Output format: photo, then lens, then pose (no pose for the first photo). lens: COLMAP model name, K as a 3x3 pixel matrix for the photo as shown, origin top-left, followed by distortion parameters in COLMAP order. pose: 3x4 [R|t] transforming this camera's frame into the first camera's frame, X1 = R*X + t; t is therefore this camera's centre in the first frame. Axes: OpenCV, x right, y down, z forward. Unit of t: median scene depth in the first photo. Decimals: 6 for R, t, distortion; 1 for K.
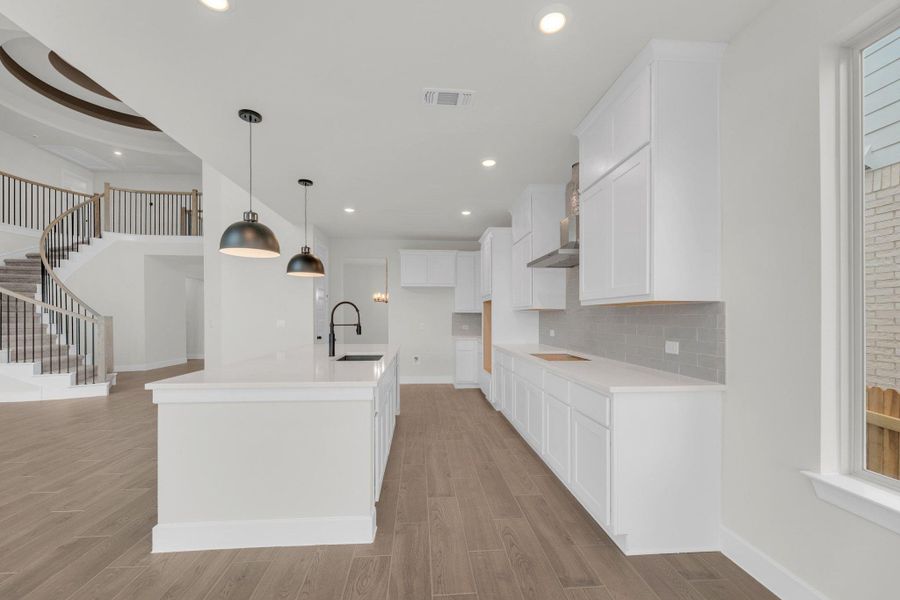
lens RADIAL K [[367.9, 0, 446.0], [0, 367.9, 317.2], [0, 0, 1]] dist [0.000220, 0.000380]
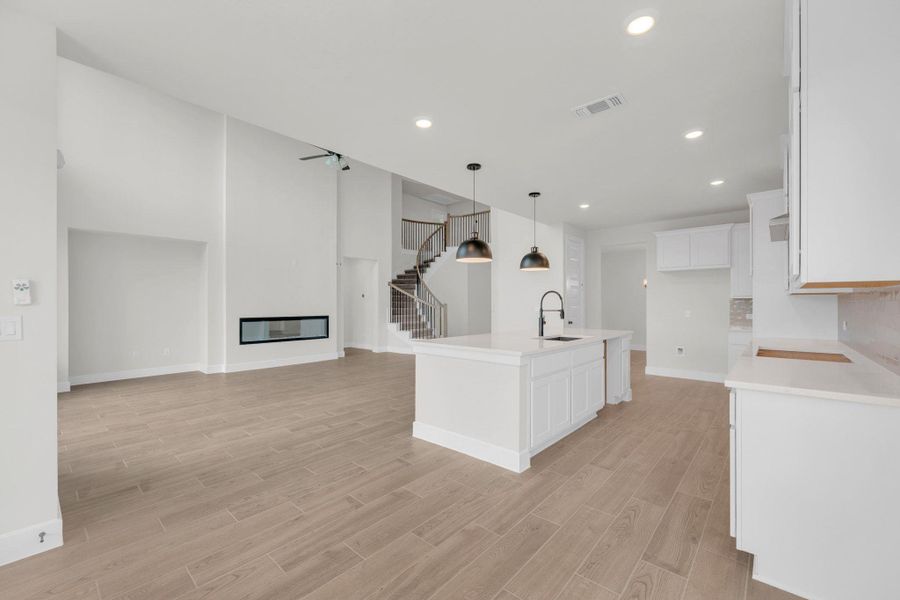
lens RADIAL K [[367.9, 0, 450.7], [0, 367.9, 303.4], [0, 0, 1]] dist [0.000220, 0.000380]
pose [[0.697329, -0.002586, -0.716747, 0.301713], [0.000721, 0.999996, -0.002905, 0.000668], [0.716751, 0.001509, 0.697327, -0.056245]]
